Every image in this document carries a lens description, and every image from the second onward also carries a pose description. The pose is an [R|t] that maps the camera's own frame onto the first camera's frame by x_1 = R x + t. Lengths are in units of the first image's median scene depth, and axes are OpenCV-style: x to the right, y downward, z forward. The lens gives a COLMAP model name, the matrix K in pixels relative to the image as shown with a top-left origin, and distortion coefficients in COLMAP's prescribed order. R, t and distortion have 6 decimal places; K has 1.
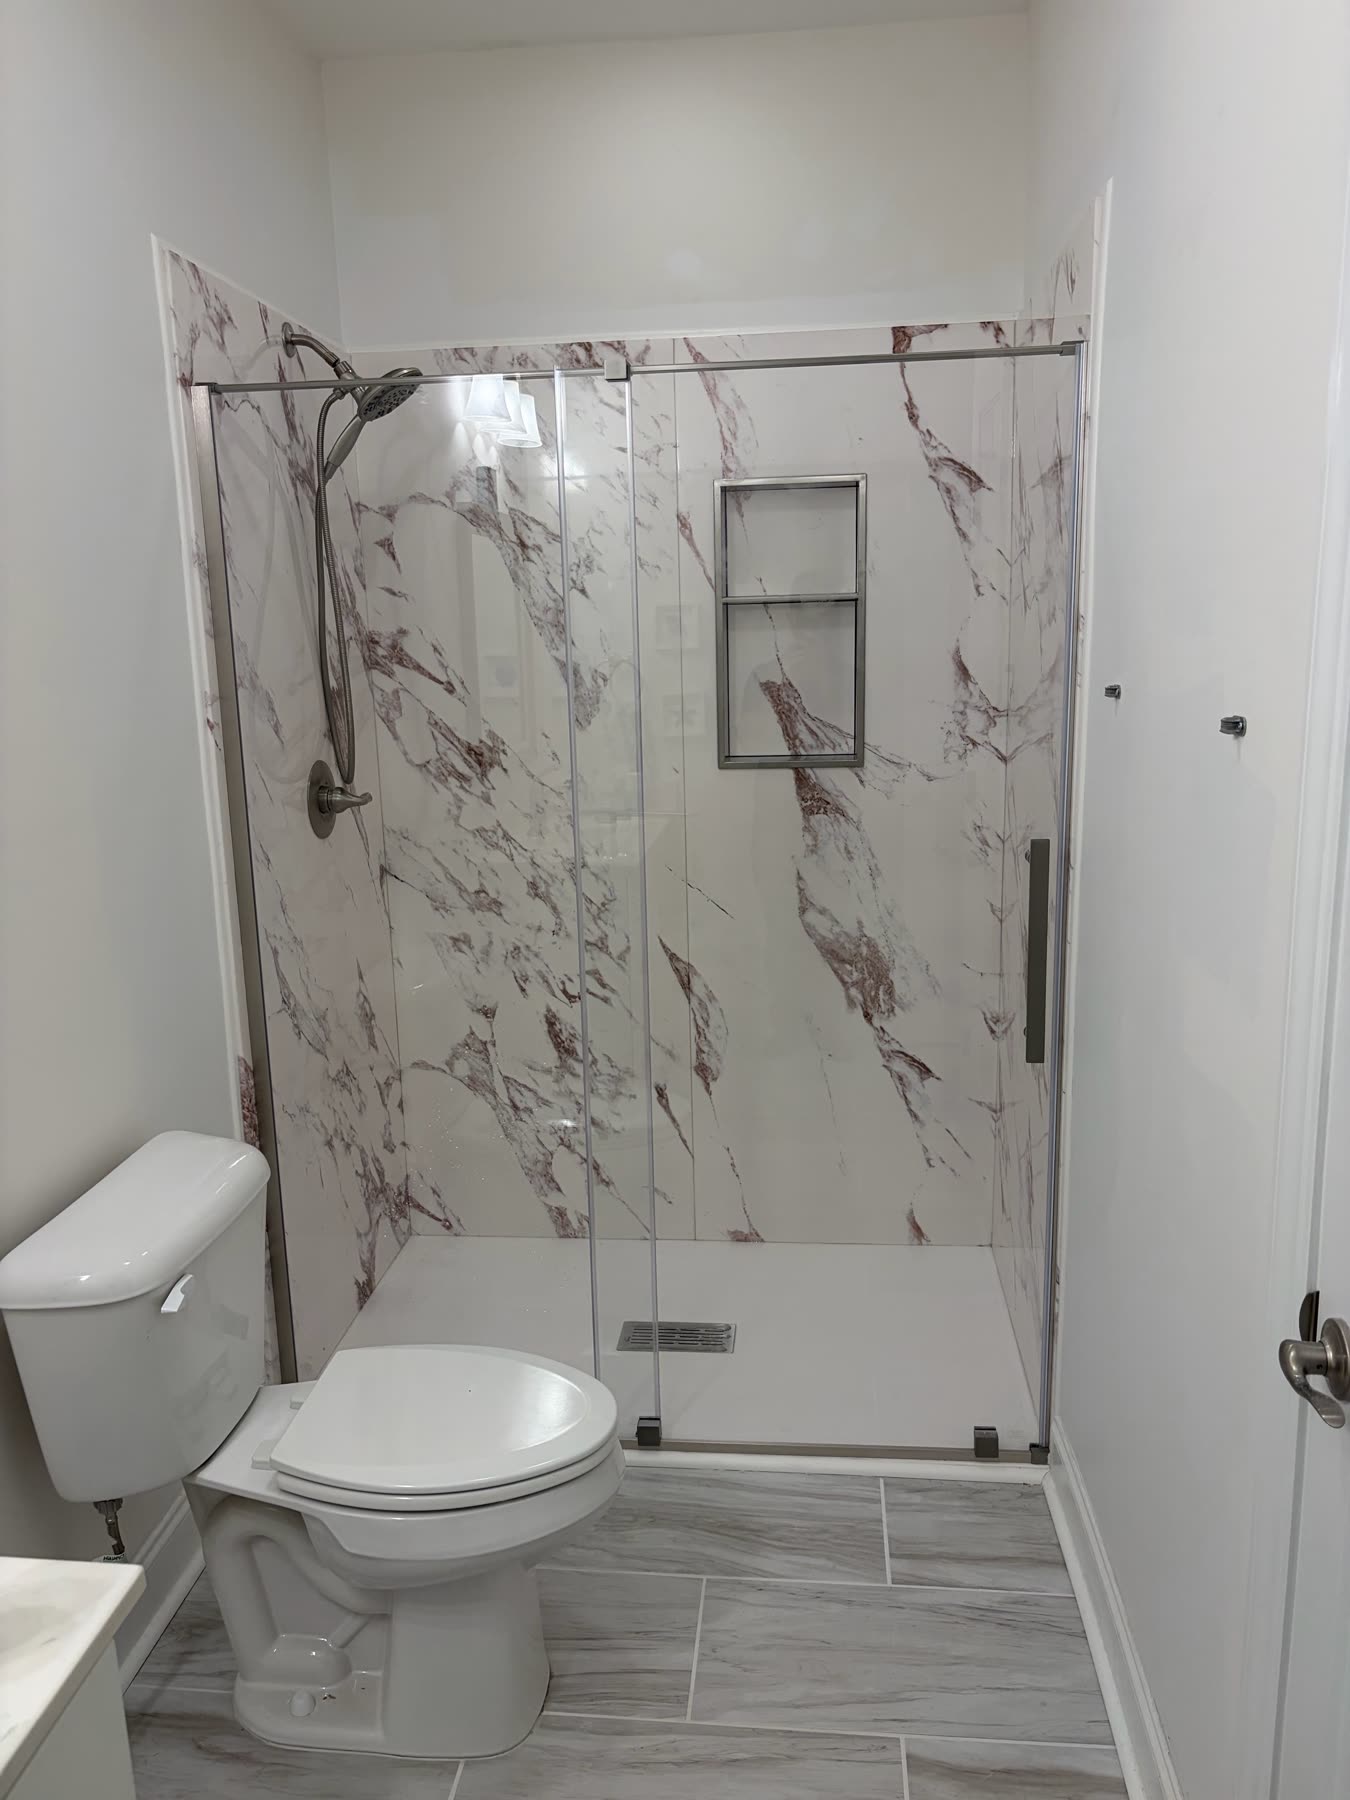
lens RADIAL K [[1376.3, 0, 675.2], [0, 1376.3, 896.6], [0, 0, 1]] dist [0.027501, -0.012178]
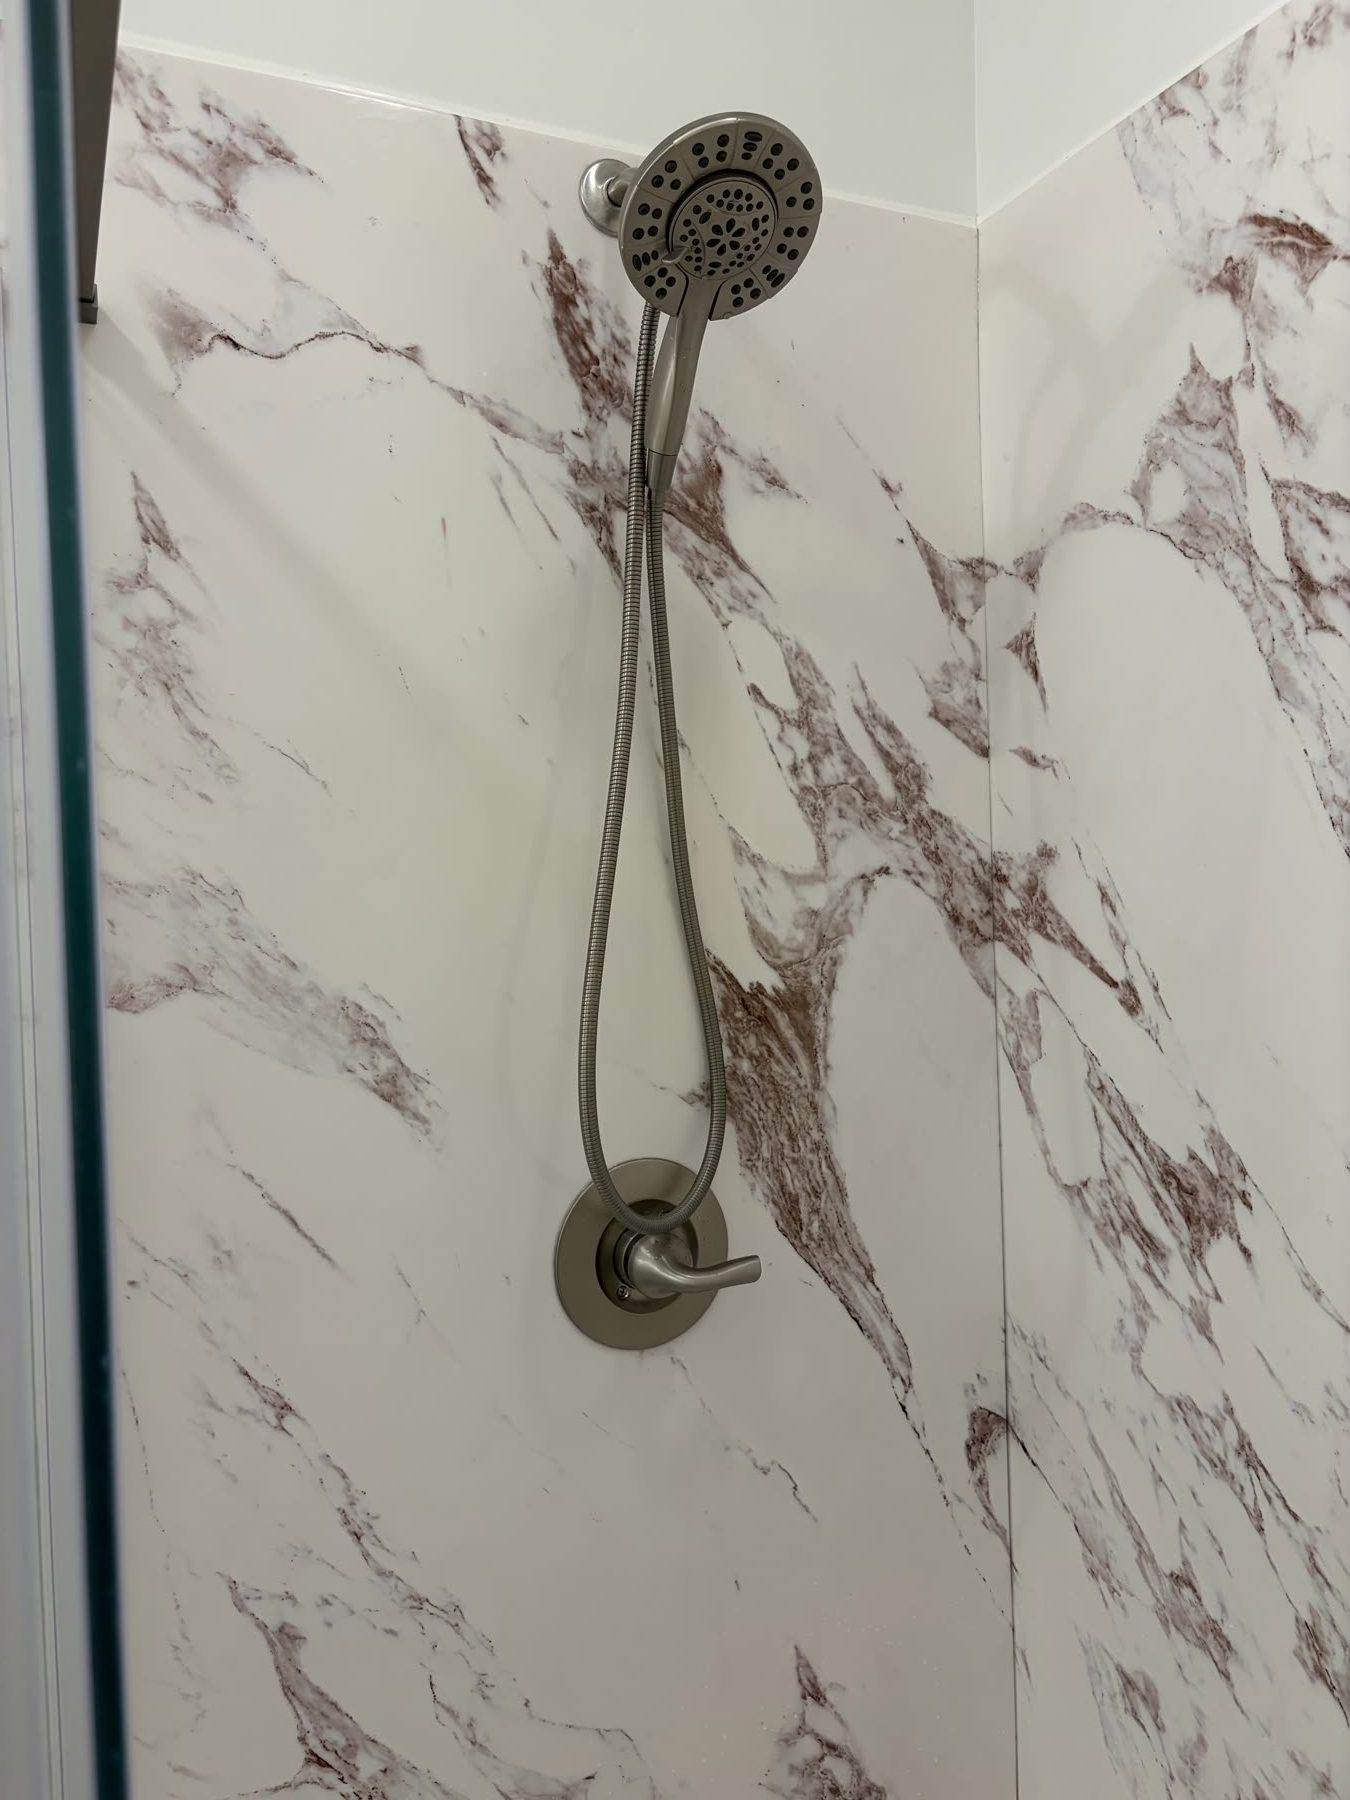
lens RADIAL K [[1376.3, 0, 683.0], [0, 1376.3, 914.6], [0, 0, 1]] dist [0.027501, -0.012178]
pose [[0.508094, 0.023616, -0.860978, 0.094837], [-0.151405, 0.986507, -0.062290, -0.131620], [0.847890, 0.162005, 0.504814, 0.701943]]
